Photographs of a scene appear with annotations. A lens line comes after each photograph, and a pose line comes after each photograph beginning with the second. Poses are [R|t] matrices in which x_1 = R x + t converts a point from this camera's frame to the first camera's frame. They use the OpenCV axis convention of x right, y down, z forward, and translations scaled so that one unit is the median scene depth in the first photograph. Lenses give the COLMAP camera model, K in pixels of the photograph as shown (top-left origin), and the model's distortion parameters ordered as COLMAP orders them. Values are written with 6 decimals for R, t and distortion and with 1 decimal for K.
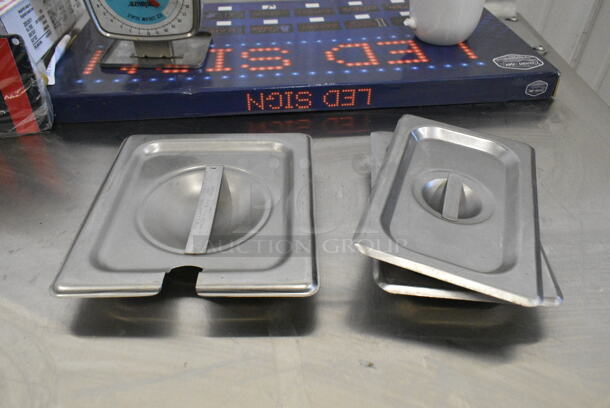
lens RADIAL K [[454.7, 0, 305.0], [0, 454.7, 204.0], [0, 0, 1]] dist [-0.011046, -0.000055]
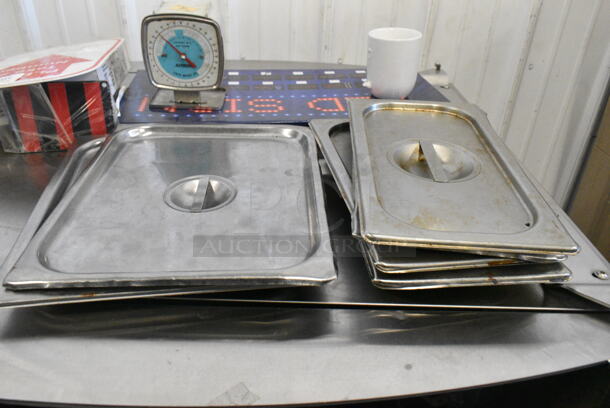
lens RADIAL K [[454.7, 0, 305.0], [0, 454.7, 204.0], [0, 0, 1]] dist [-0.011046, -0.000055]
pose [[0.998906, 0.014431, 0.044475, -0.023157], [-0.007412, 0.988025, -0.154119, 0.202471], [-0.046166, 0.153620, 0.987051, -0.360914]]
